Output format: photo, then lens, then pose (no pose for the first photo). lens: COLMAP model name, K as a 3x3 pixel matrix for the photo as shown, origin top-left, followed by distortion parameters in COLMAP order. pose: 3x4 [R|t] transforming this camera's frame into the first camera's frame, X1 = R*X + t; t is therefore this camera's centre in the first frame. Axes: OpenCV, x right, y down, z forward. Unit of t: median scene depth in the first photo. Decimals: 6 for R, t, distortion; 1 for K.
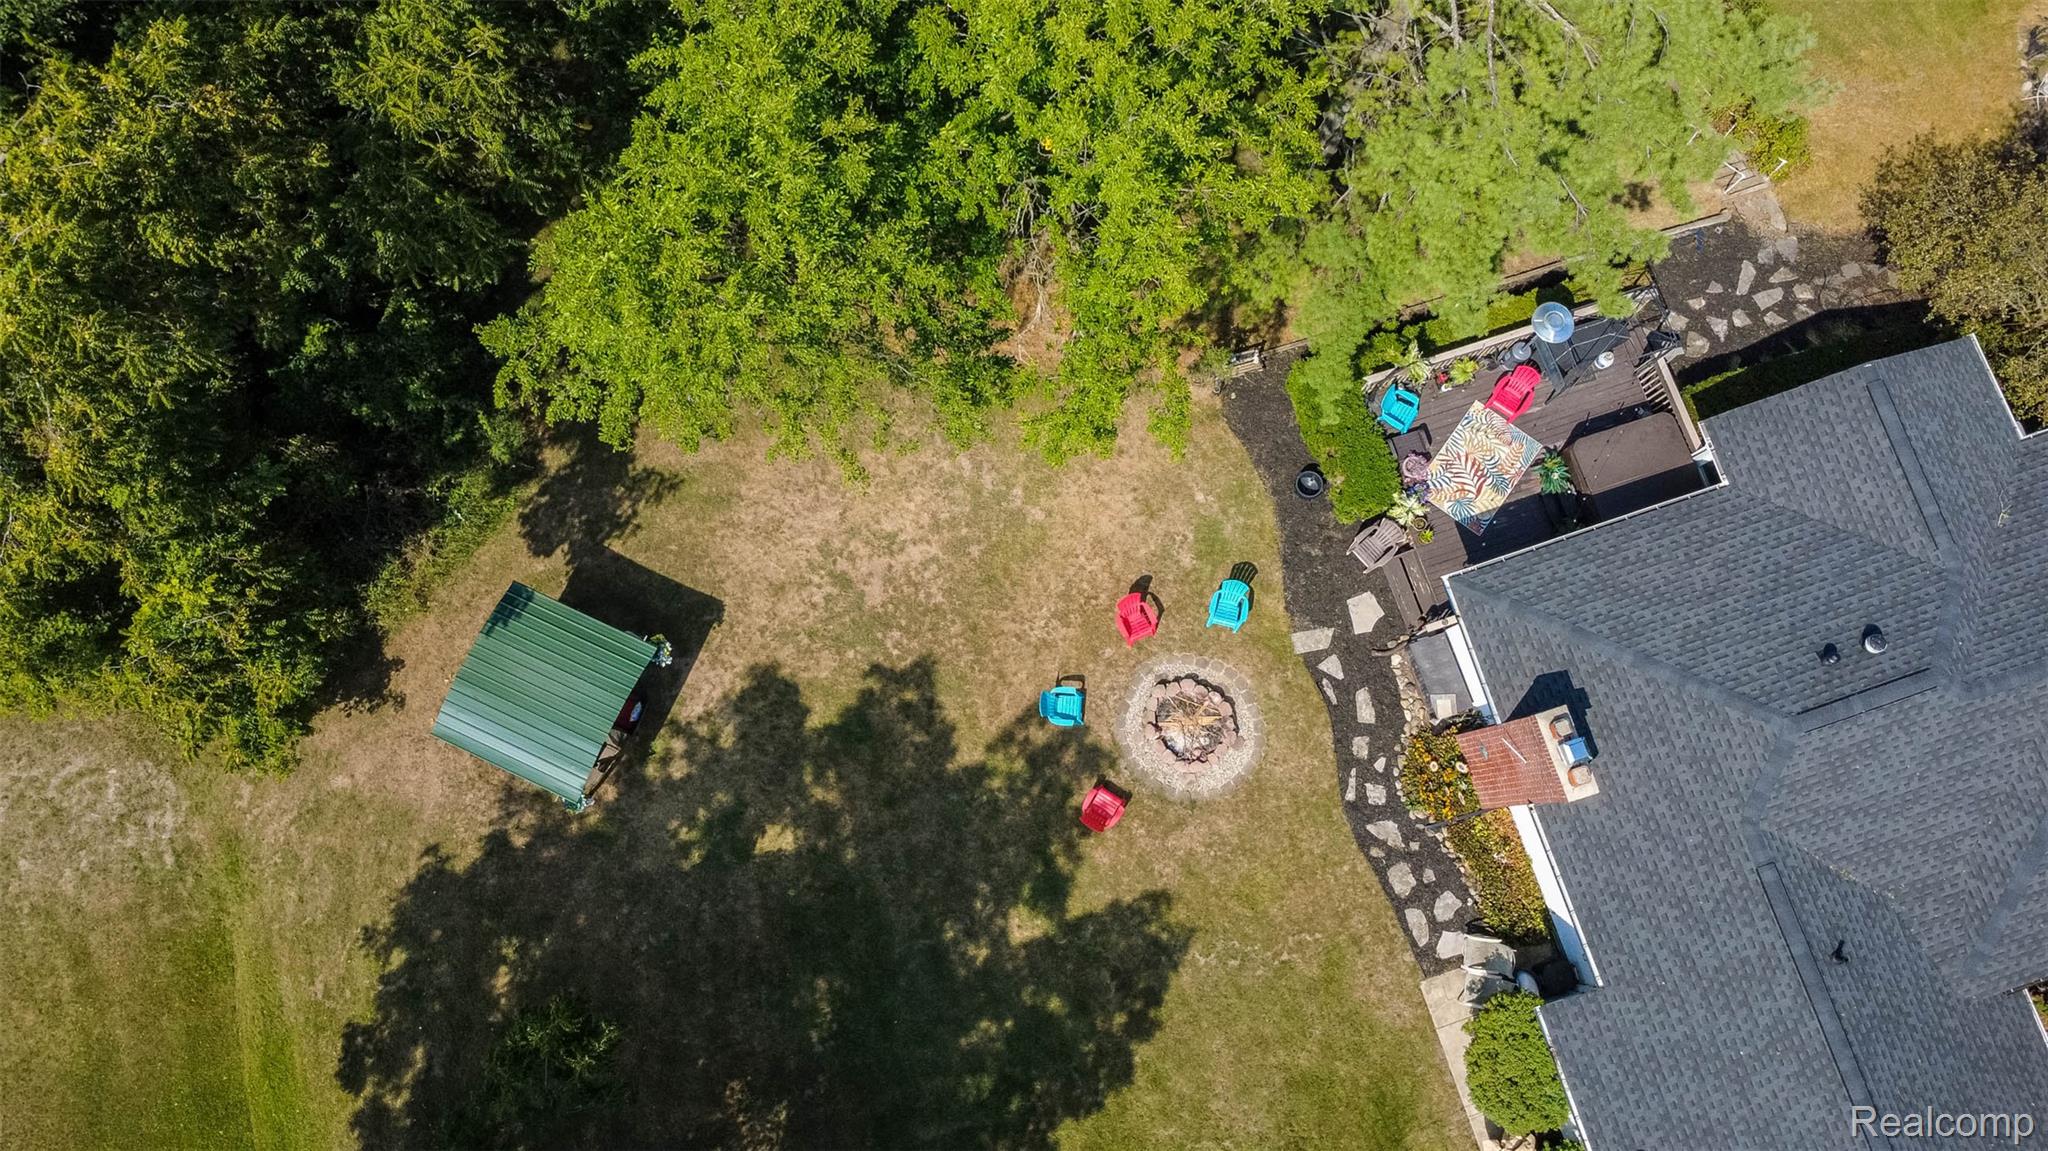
lens RADIAL K [[1542.7, 0, 1024.0], [0, 1542.7, 575.5], [0, 0, 1]] dist [0.002127, -0.000198]
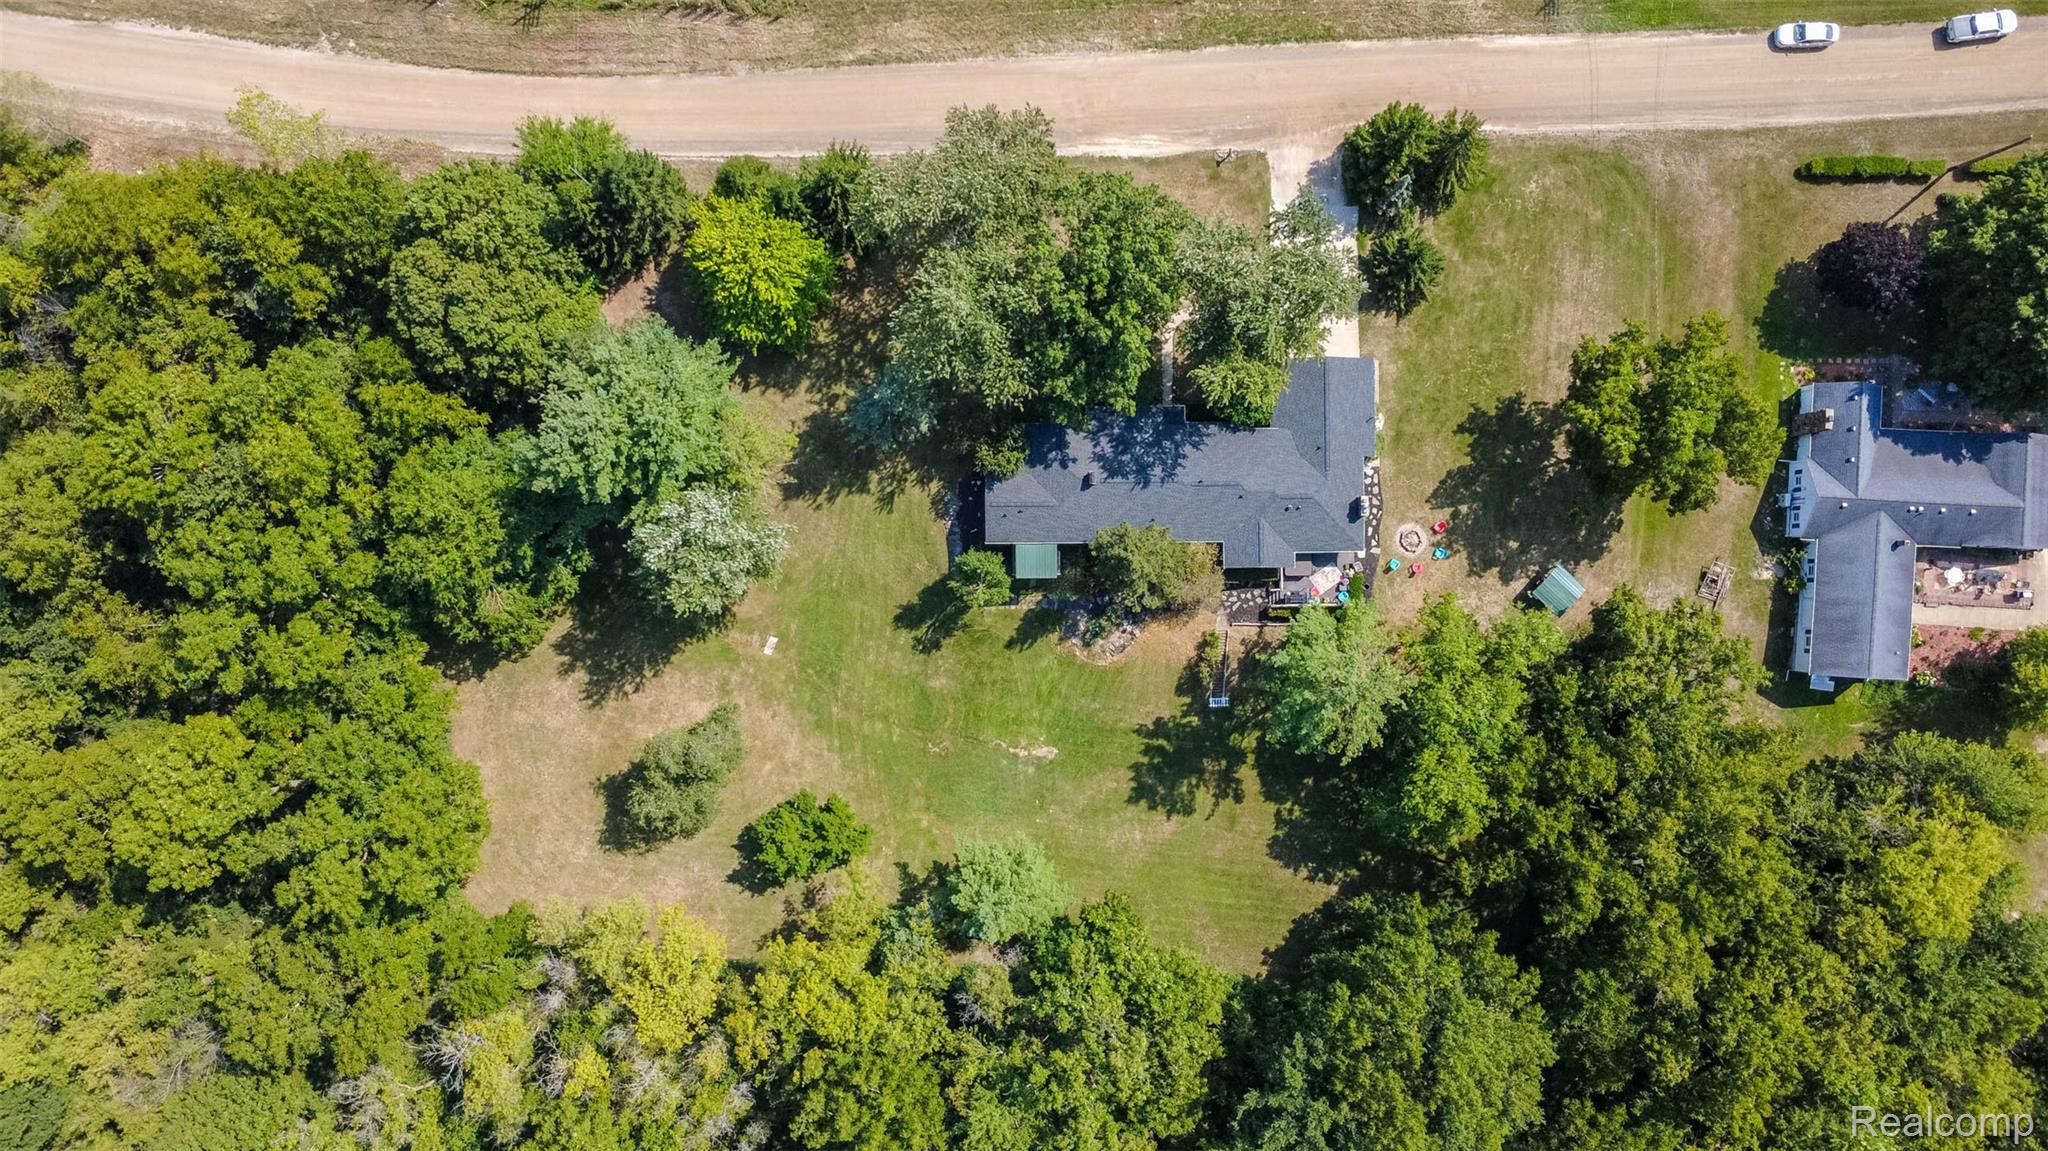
lens RADIAL K [[1542.7, 0, 1024.0], [0, 1542.7, 575.5], [0, 0, 1]] dist [0.002127, -0.000198]
pose [[-0.951999, -0.305916, -0.010646, 1.116684], [0.300683, -0.941095, 0.154692, -0.948684], [-0.057342, 0.144065, 0.987905, -3.024611]]
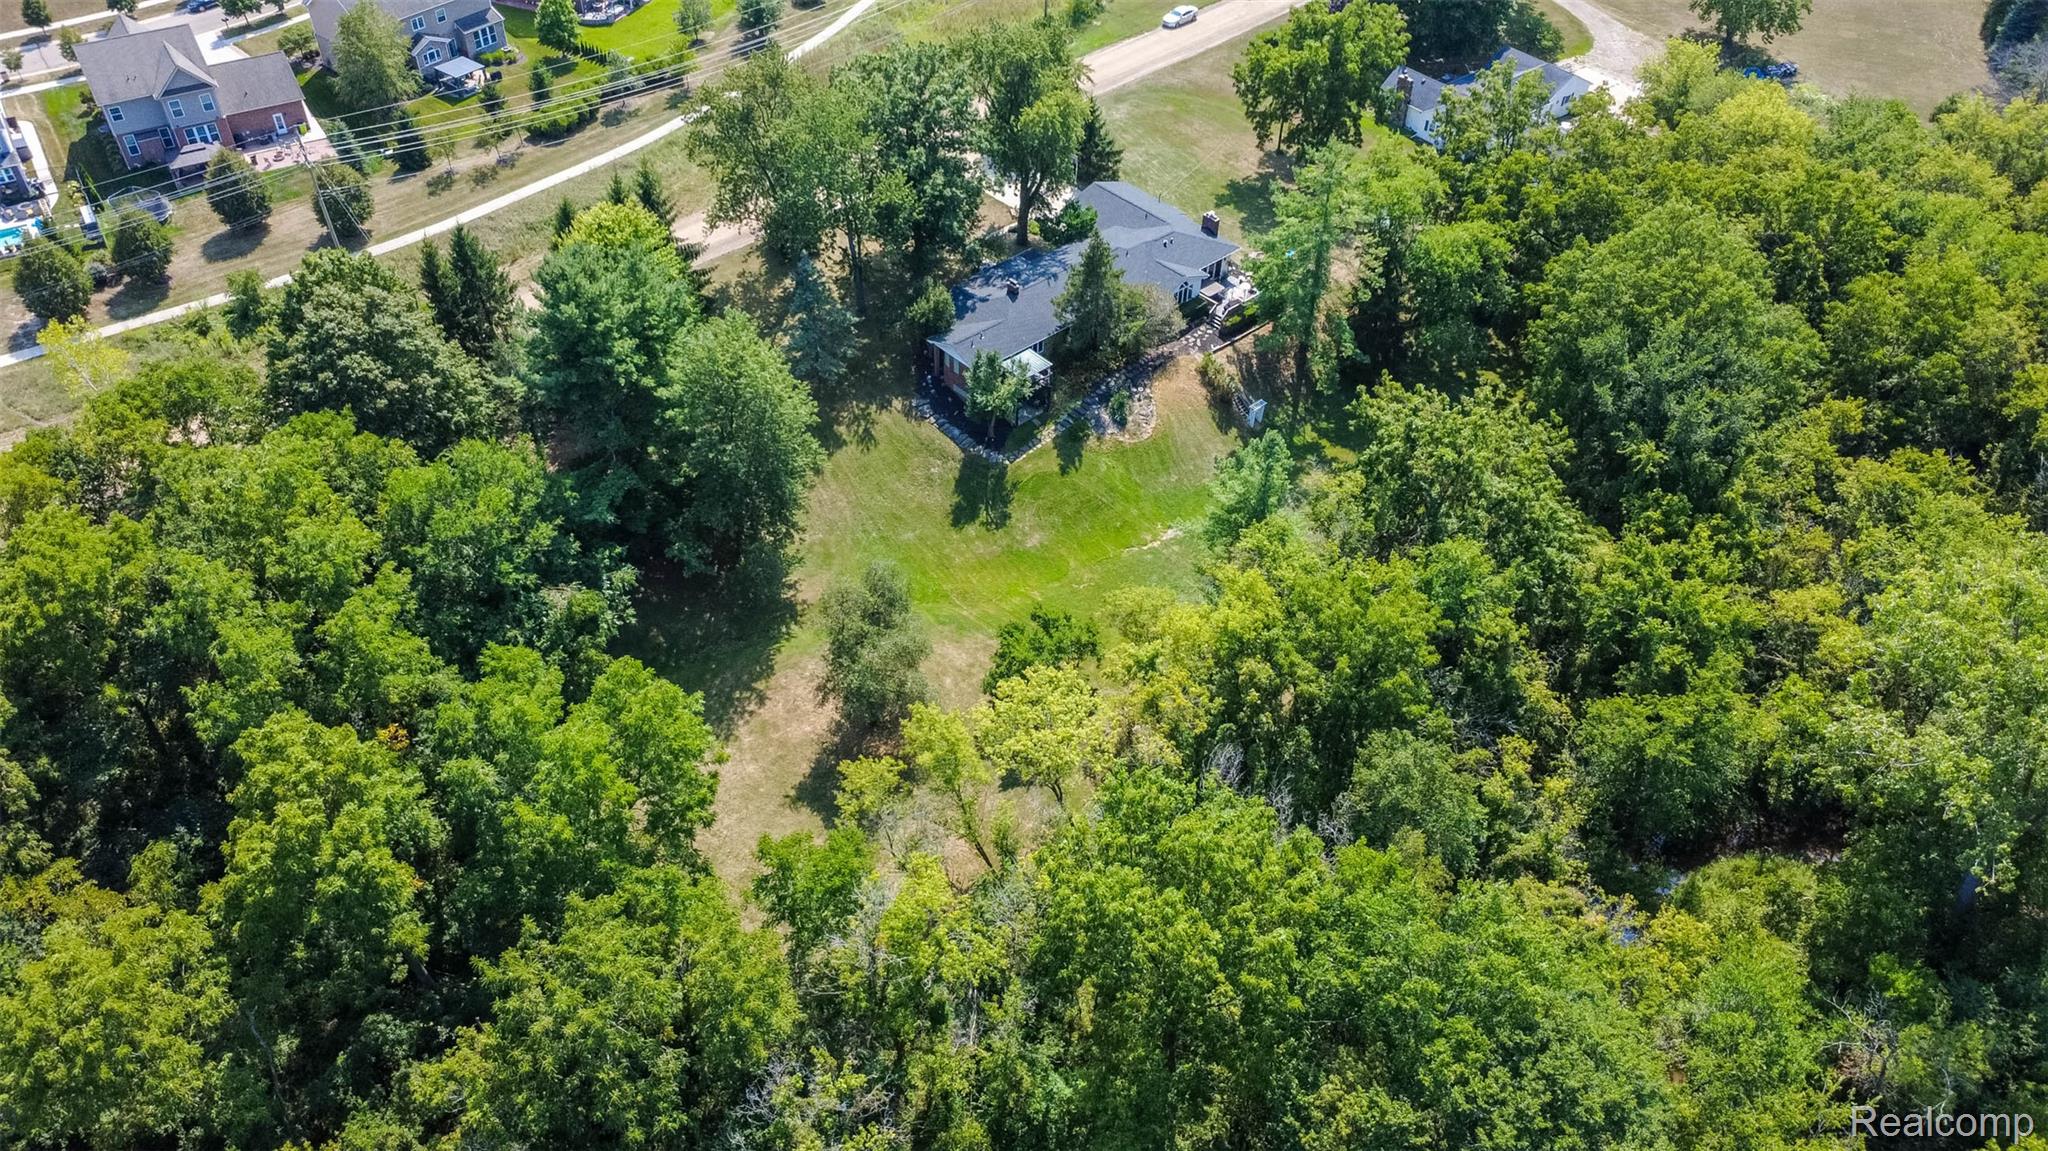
lens RADIAL K [[1542.7, 0, 1024.0], [0, 1542.7, 575.5], [0, 0, 1]] dist [0.002127, -0.000198]
pose [[-0.902963, 0.257701, -0.343872, 2.505120], [-0.429420, -0.511289, 0.744434, -3.390389], [0.016023, 0.819862, 0.572337, -0.955512]]
